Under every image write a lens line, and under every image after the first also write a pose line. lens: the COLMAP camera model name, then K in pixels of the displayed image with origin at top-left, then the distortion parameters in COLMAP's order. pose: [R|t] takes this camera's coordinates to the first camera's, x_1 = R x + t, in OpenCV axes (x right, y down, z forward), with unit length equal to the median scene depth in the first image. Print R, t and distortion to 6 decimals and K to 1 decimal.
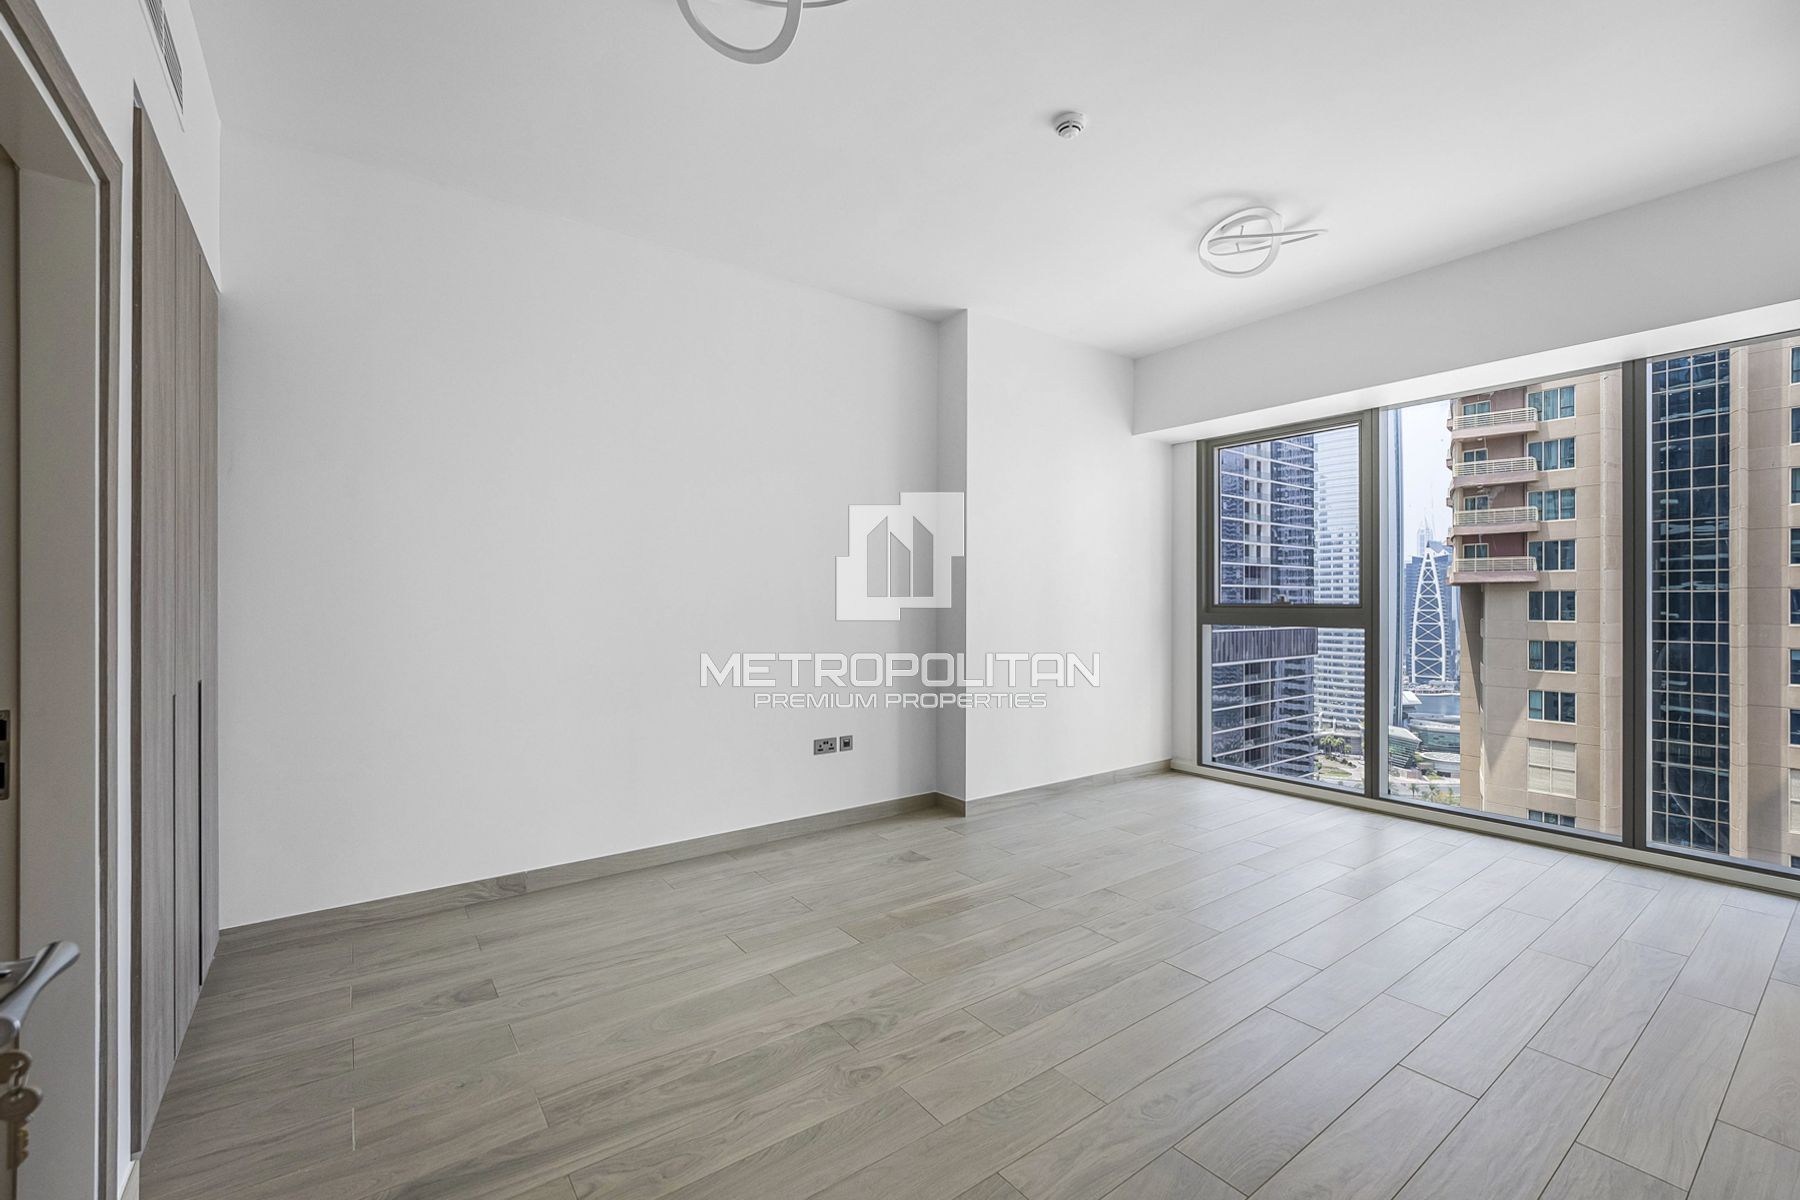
lens RADIAL K [[757.6, 0, 900.0], [0, 757.6, 600.0], [0, 0, 1]] dist [-0.000656, -0.000039]
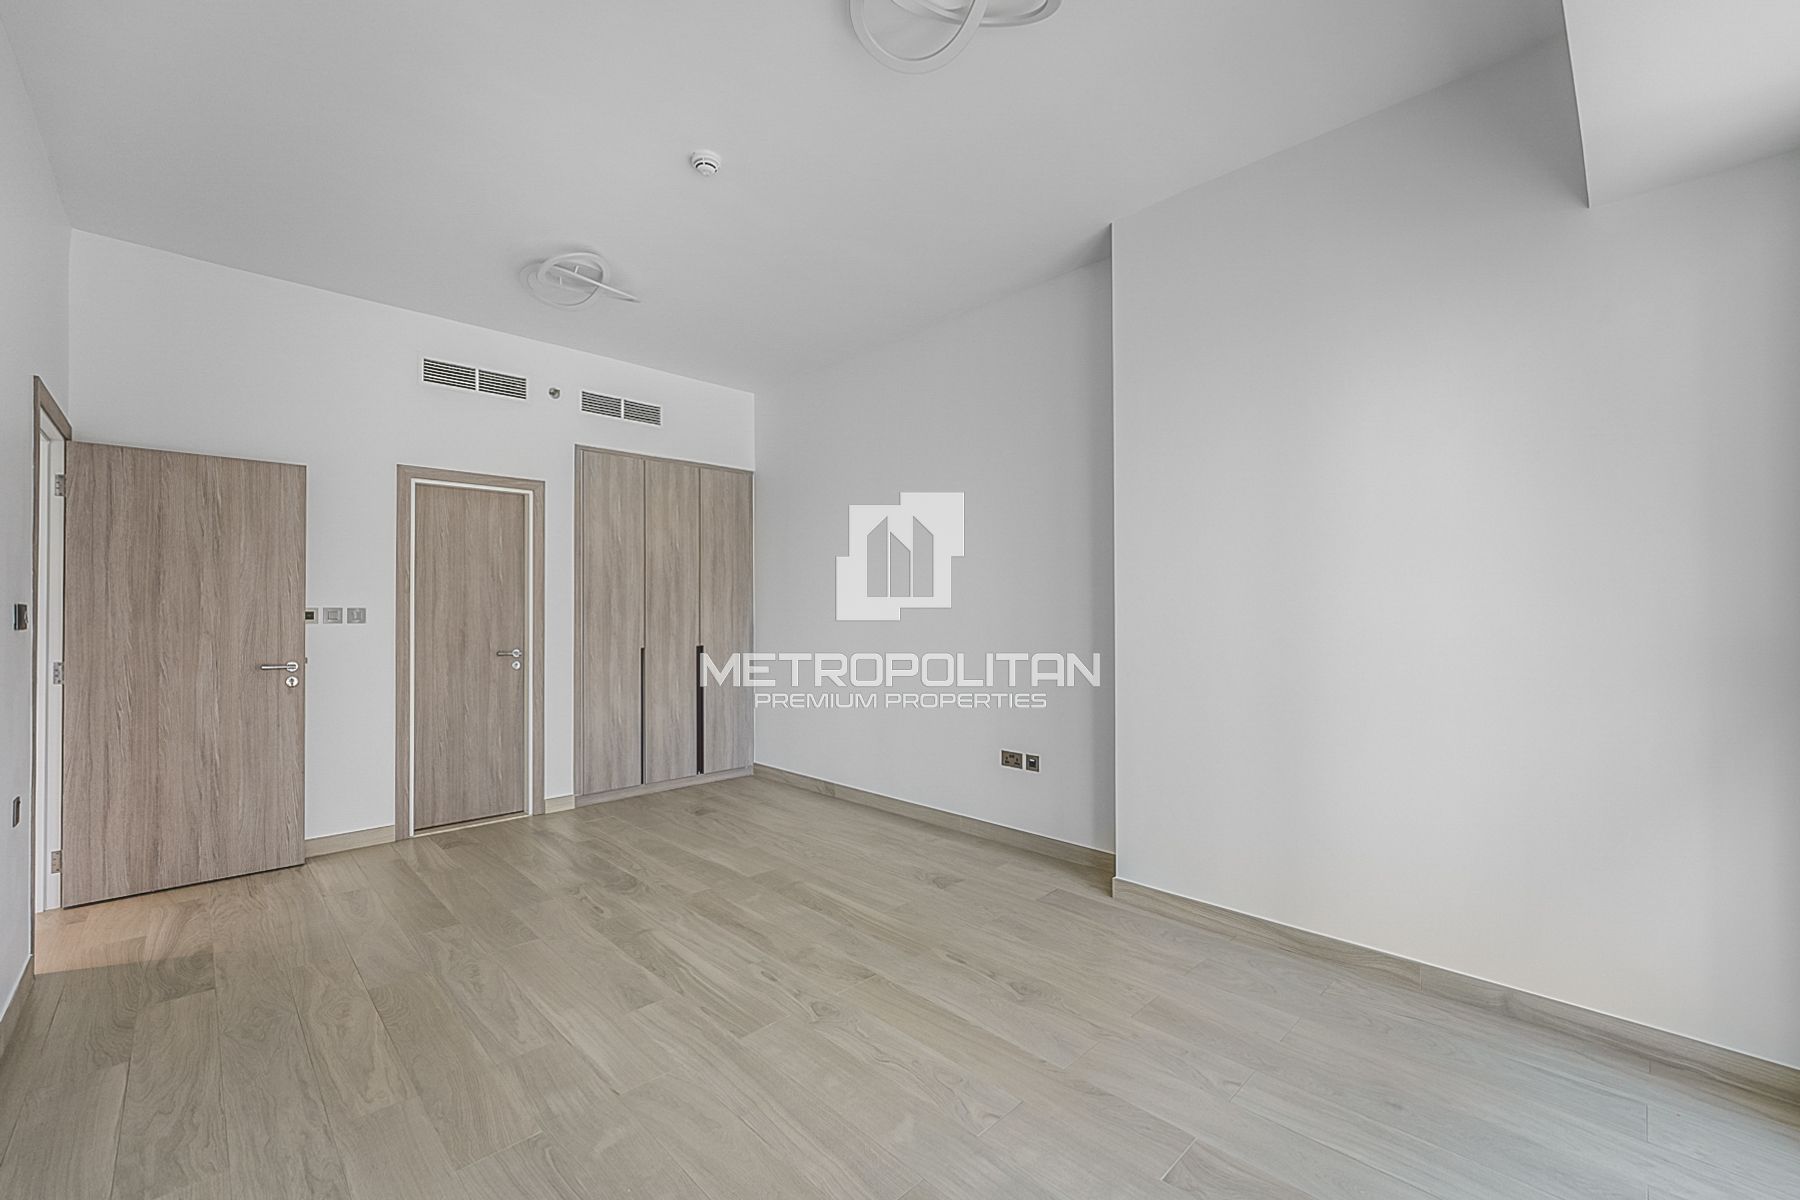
lens RADIAL K [[732.7, 0, 889.7], [0, 732.7, 602.4], [0, 0, 1]] dist [-0.003049, -0.000064]
pose [[0.139715, -0.011680, -0.990123, 1.124264], [0.004563, 0.999927, -0.011151, 0.000868], [0.990181, -0.002960, 0.139758, 0.984397]]
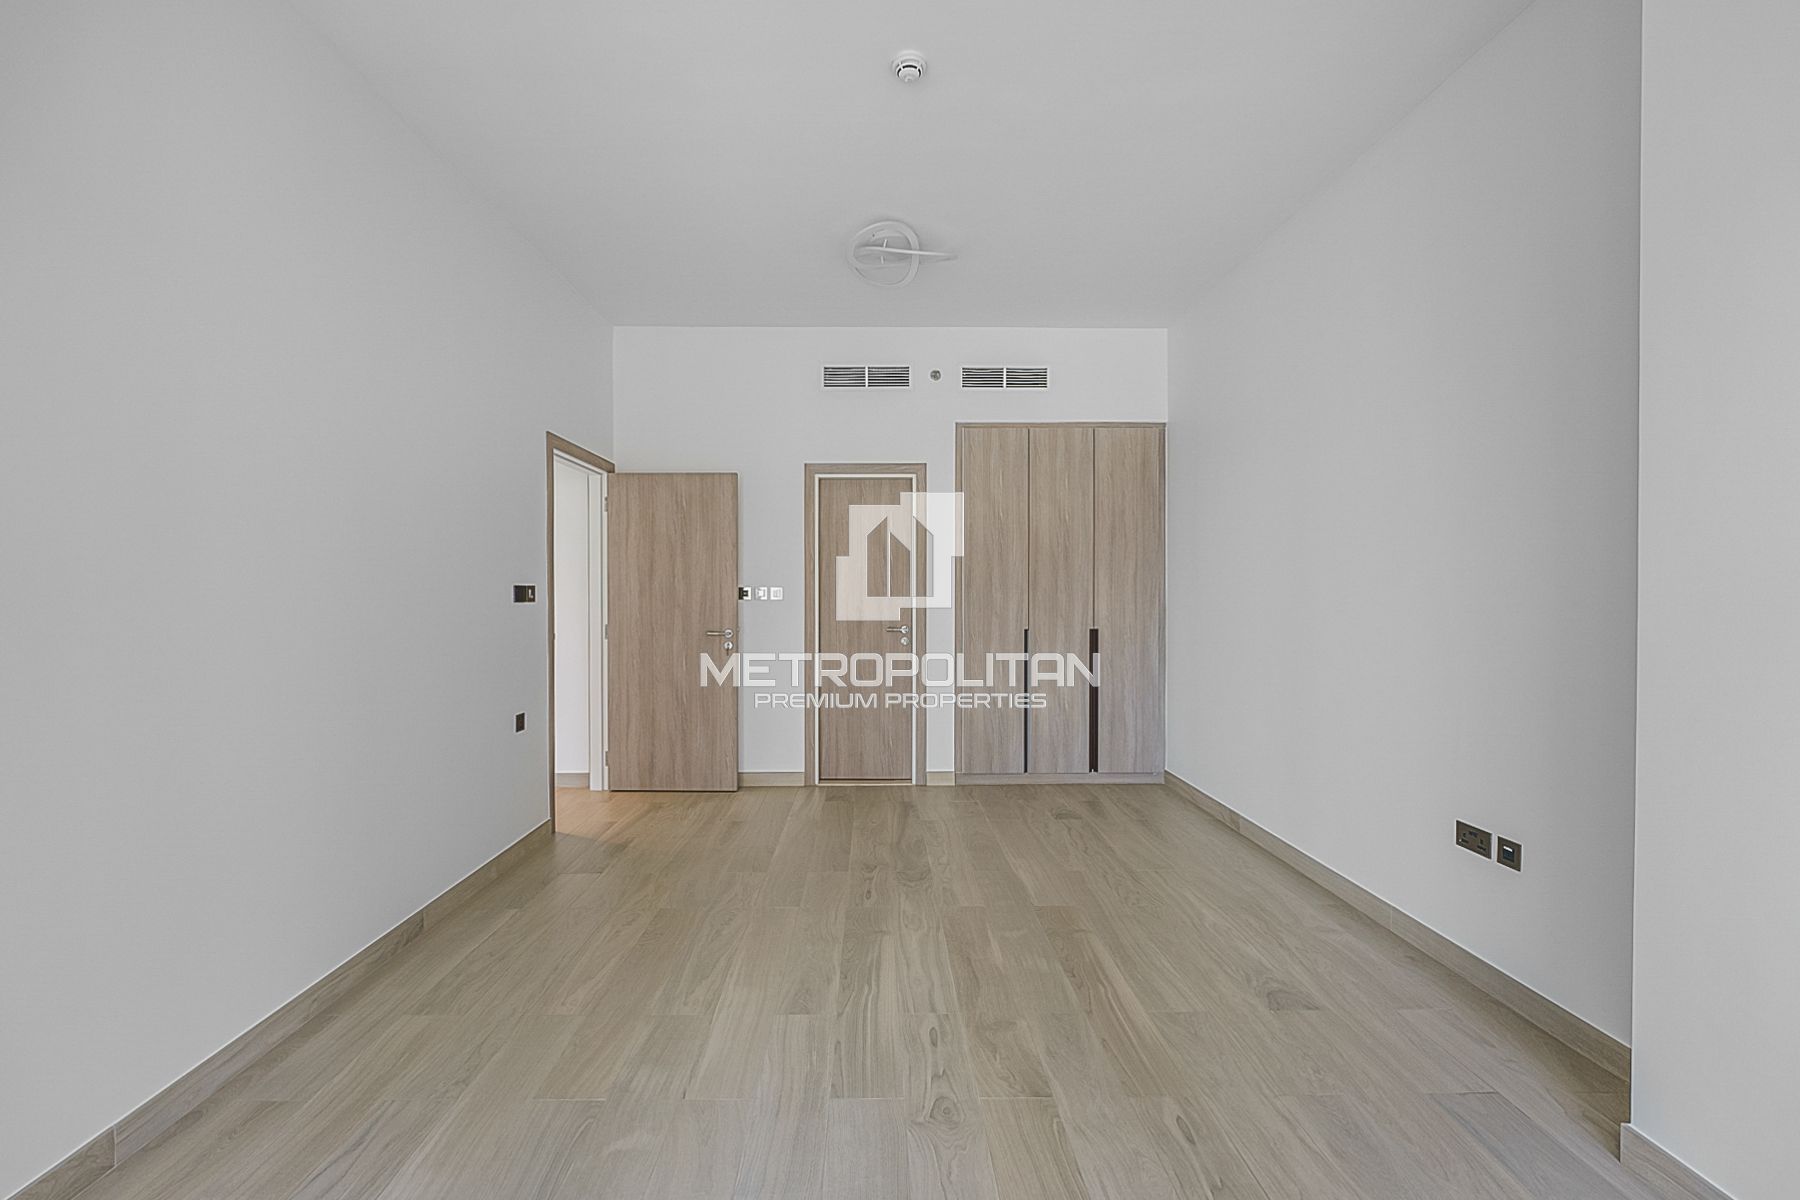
lens RADIAL K [[735.1, 0, 875.7], [0, 735.1, 598.1], [0, 0, 1]] dist [-0.002807, 0.000022]
pose [[-0.578229, 0.009418, -0.815820, 0.860854], [0.003487, 0.999953, 0.009072, 0.001745], [0.815867, 0.002401, -0.578234, 1.312408]]
